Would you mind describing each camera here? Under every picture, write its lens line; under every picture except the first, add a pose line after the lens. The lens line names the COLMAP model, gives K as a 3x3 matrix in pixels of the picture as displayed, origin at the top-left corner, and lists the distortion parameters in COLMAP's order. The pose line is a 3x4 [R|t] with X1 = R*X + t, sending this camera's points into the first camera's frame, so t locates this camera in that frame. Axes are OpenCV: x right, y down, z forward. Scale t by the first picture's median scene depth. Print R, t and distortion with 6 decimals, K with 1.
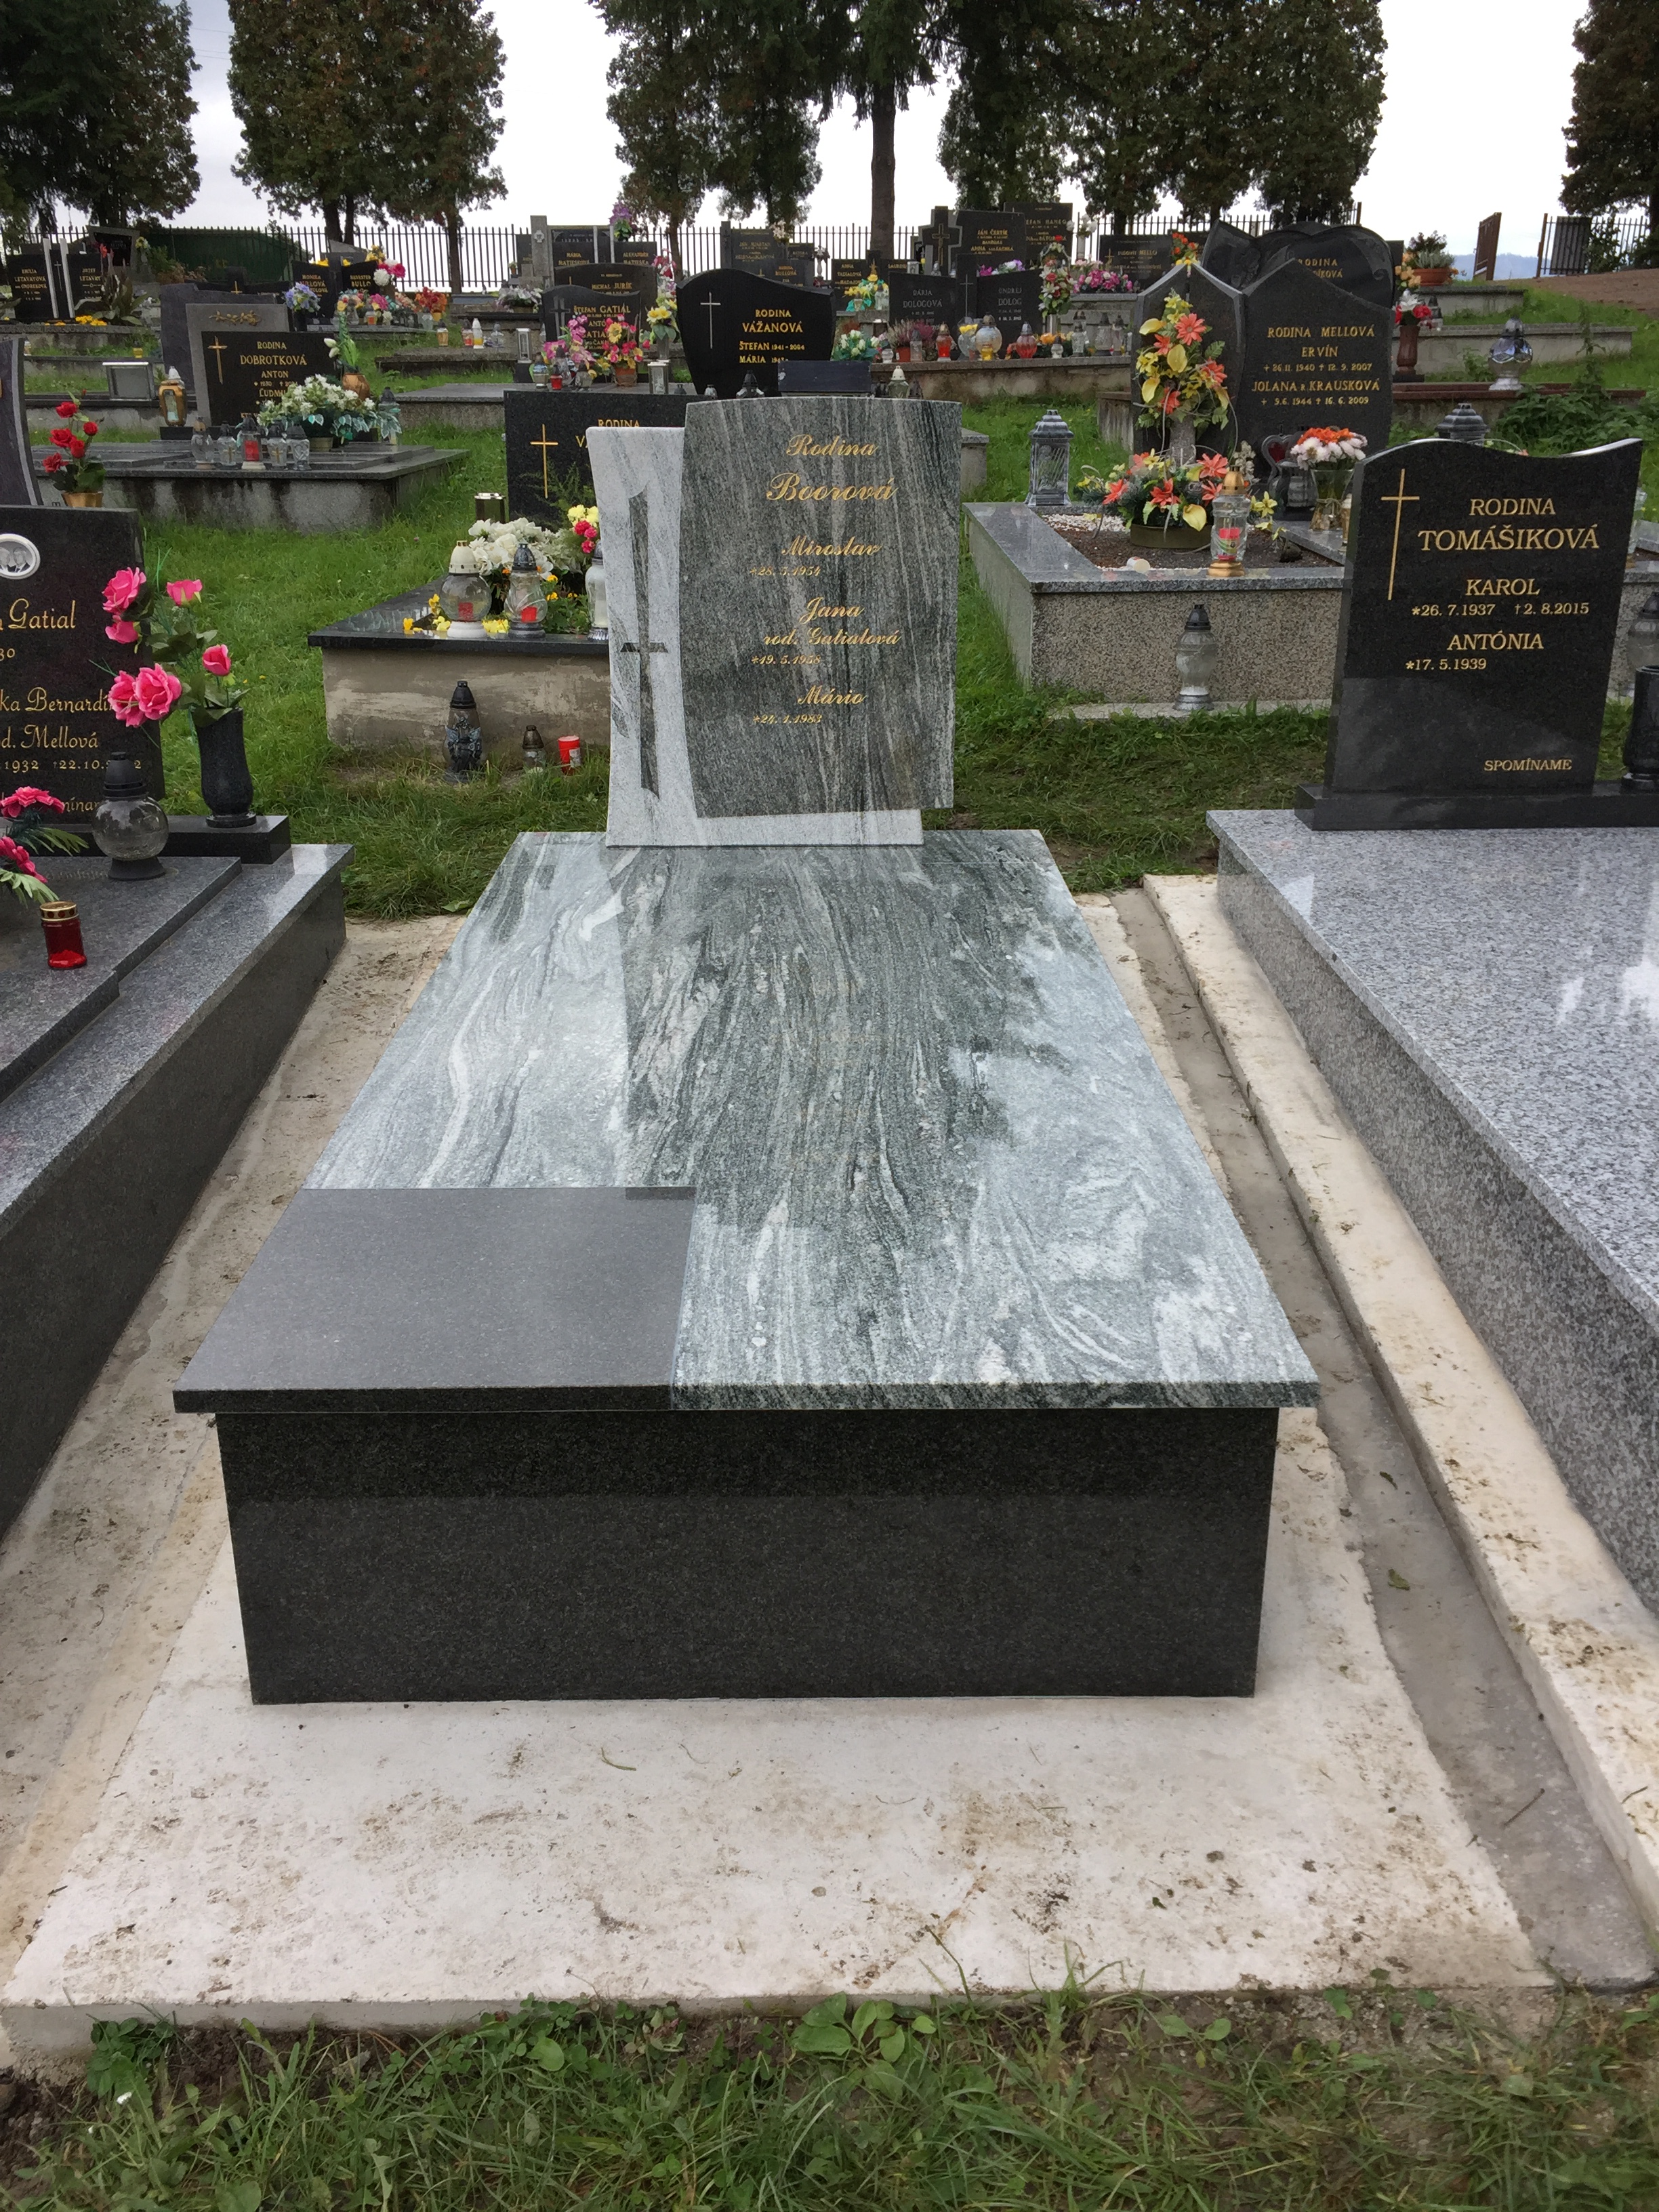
lens RADIAL K [[1906.3, 0, 829.5], [0, 1906.3, 1106.0], [0, 0, 1]] dist [0.085728, -0.120969]
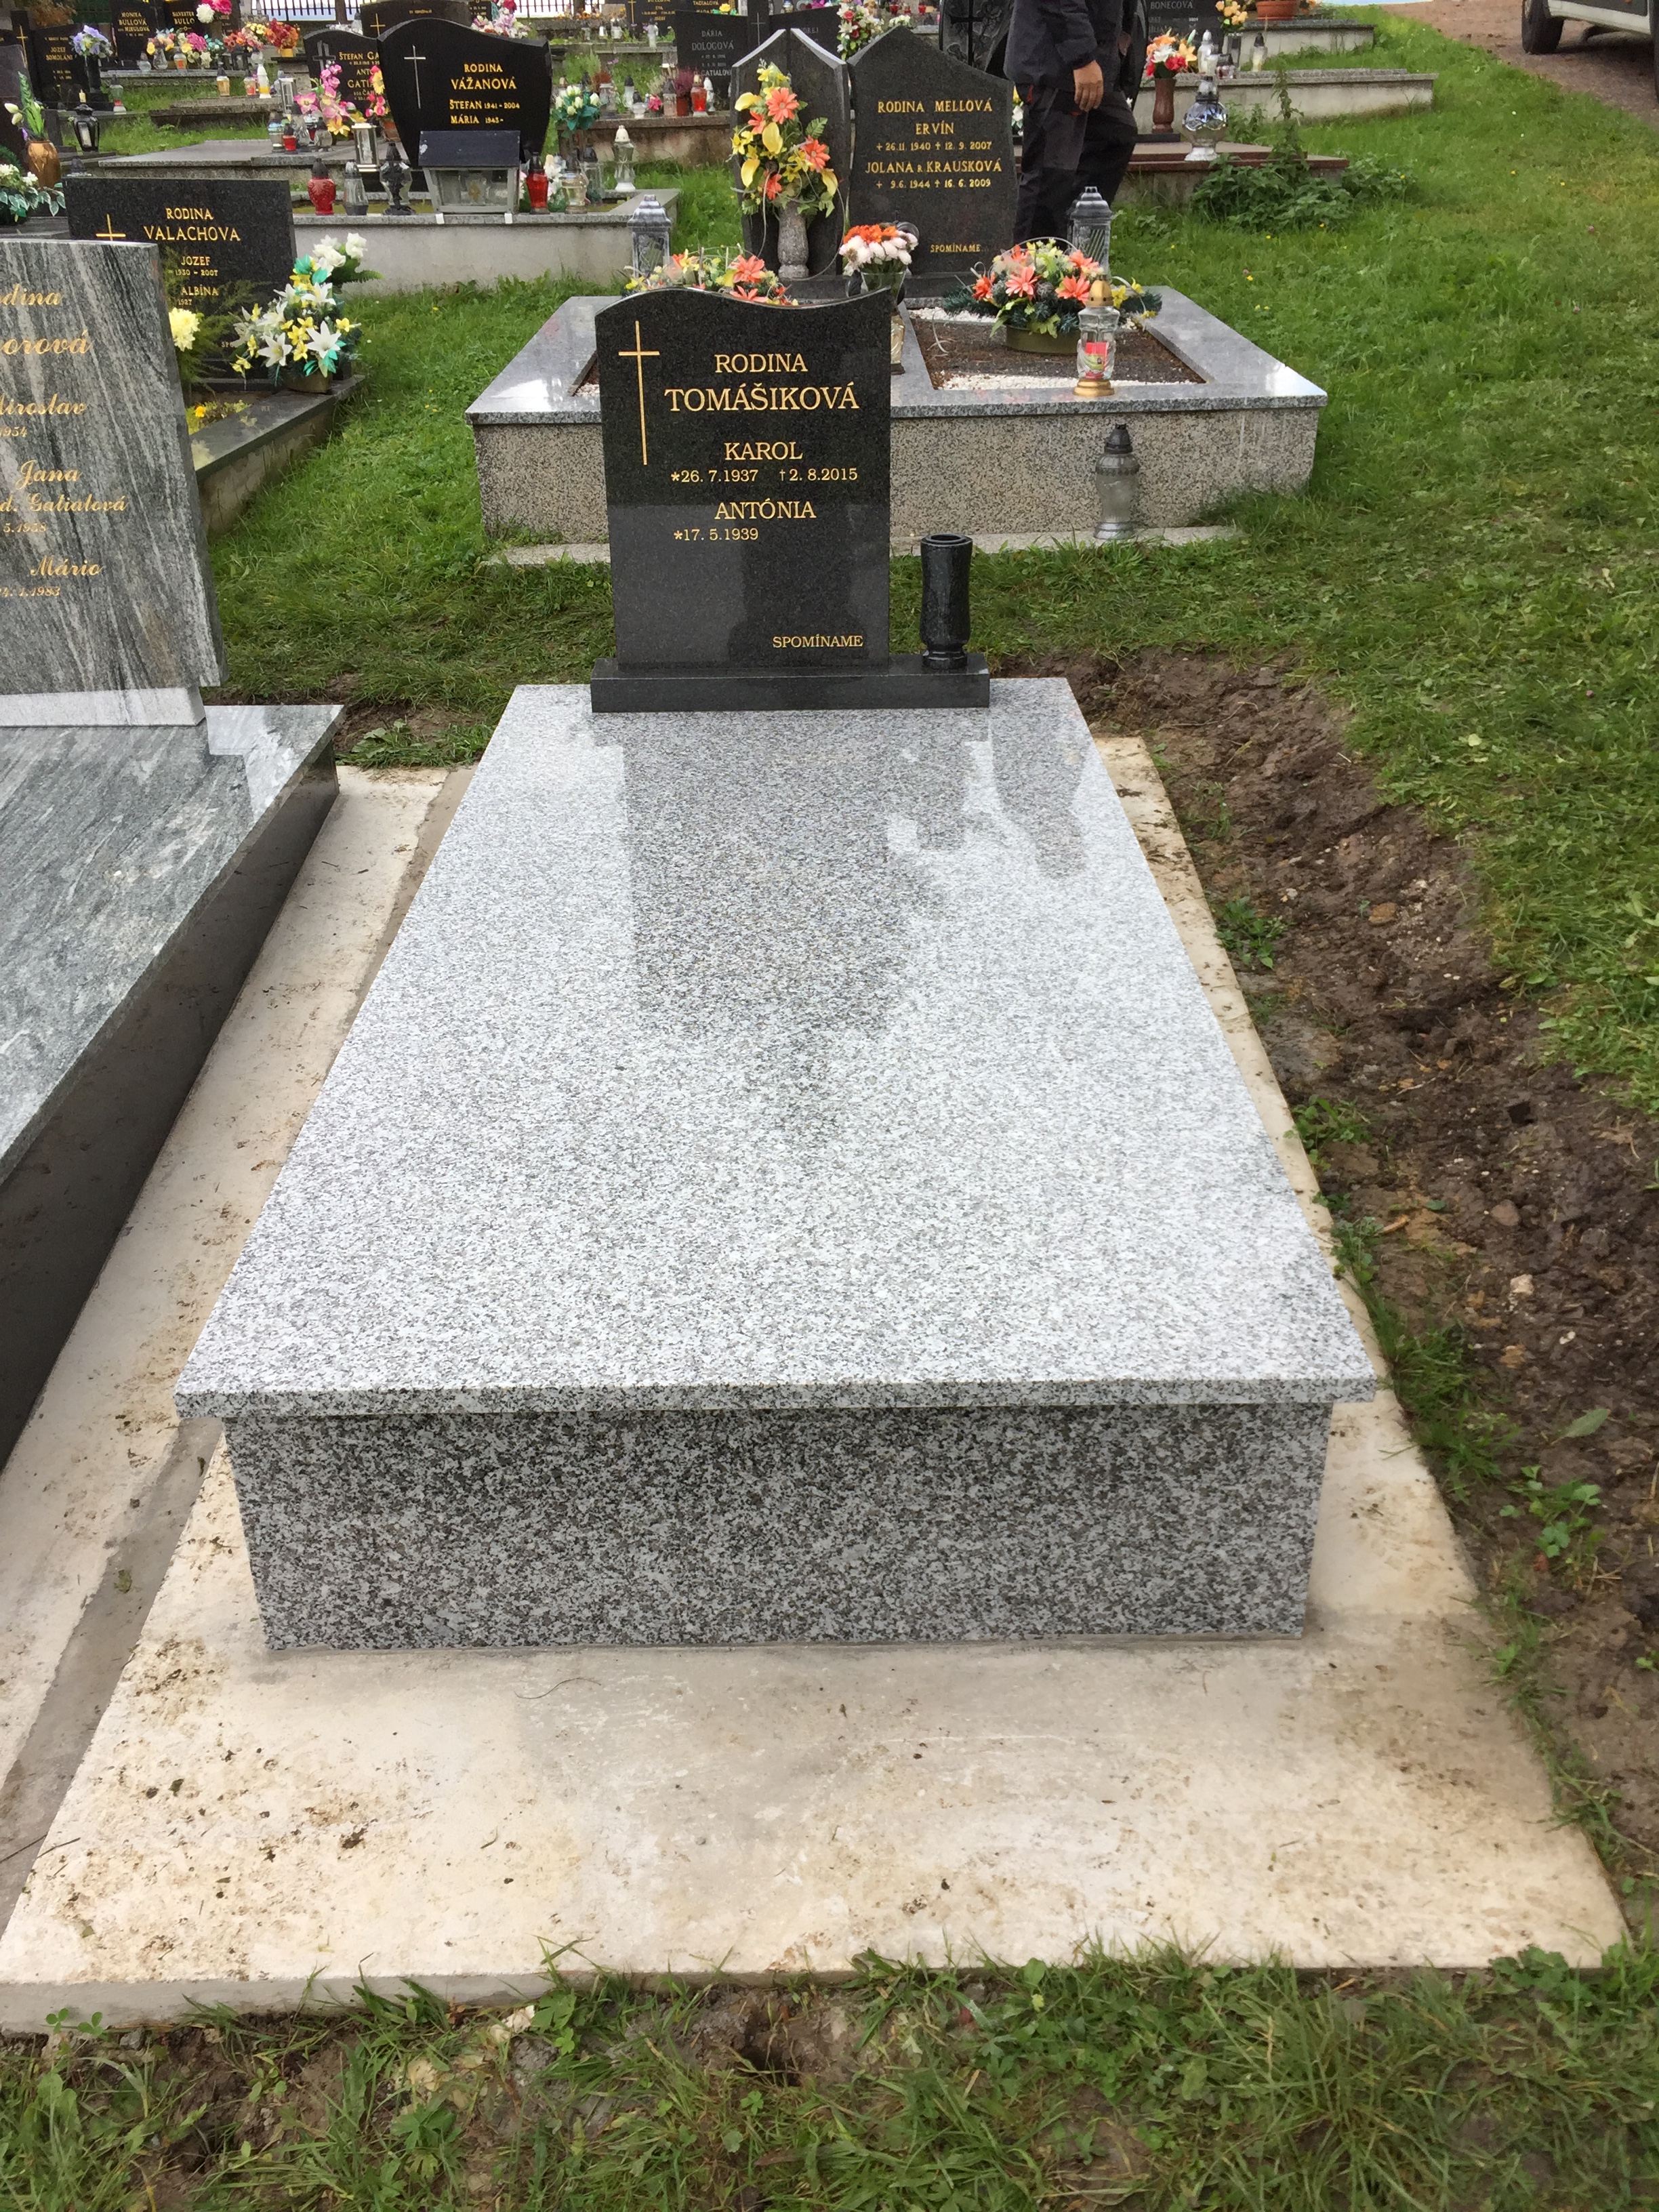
lens RADIAL K [[1906.3, 0, 829.5], [0, 1906.3, 1106.0], [0, 0, 1]] dist [0.085728, -0.120969]
pose [[0.999957, -0.005320, -0.007555, 0.369131], [0.006182, 0.992866, 0.119072, -0.061524], [0.006868, -0.119114, 0.992857, 0.035210]]
